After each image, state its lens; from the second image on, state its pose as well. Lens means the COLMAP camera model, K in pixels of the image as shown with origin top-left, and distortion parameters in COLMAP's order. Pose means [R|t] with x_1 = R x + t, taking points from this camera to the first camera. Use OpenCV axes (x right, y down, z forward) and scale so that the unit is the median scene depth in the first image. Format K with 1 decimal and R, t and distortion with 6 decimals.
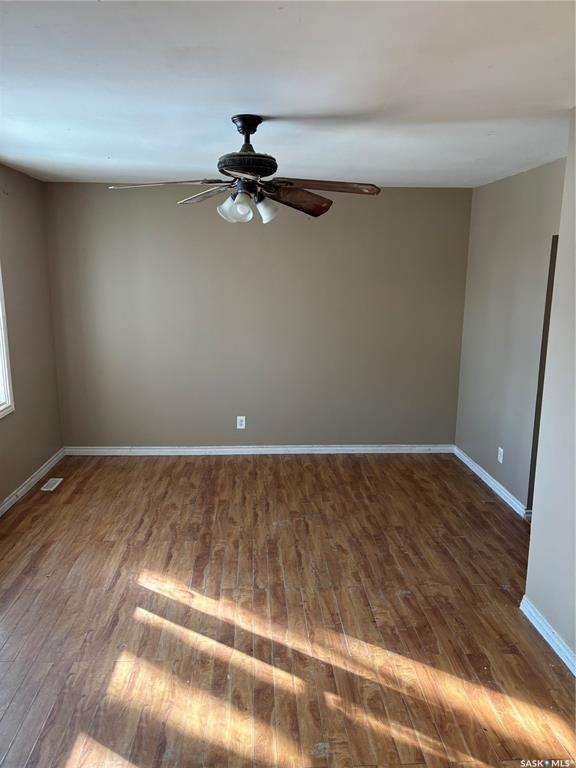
lens RADIAL K [[581.2, 0, 287.6], [0, 581.2, 384.3], [0, 0, 1]] dist [0.080475, -0.045226]
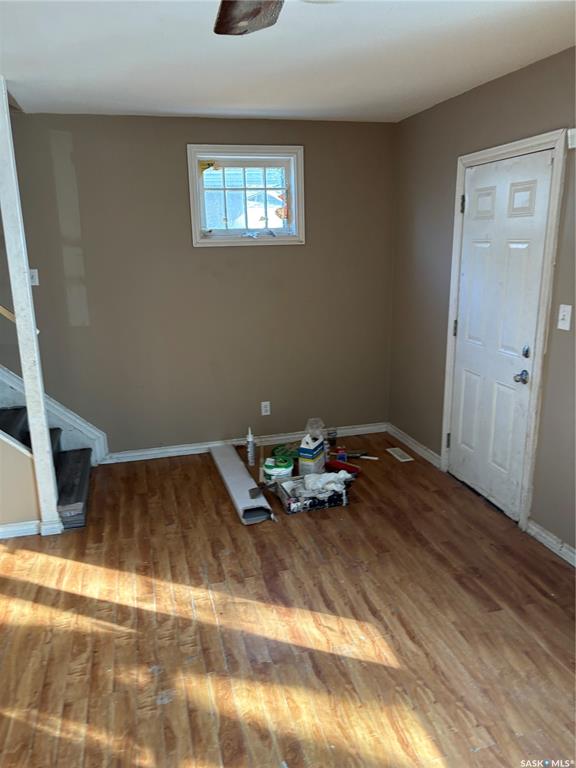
lens RADIAL K [[581.2, 0, 287.7], [0, 581.2, 384.8], [0, 0, 1]] dist [0.080475, -0.045226]
pose [[-0.979087, 0.077881, -0.187945, 0.000614], [-0.010665, 0.902905, 0.429707, -0.294332], [0.203162, 0.422725, -0.883192, 1.624489]]
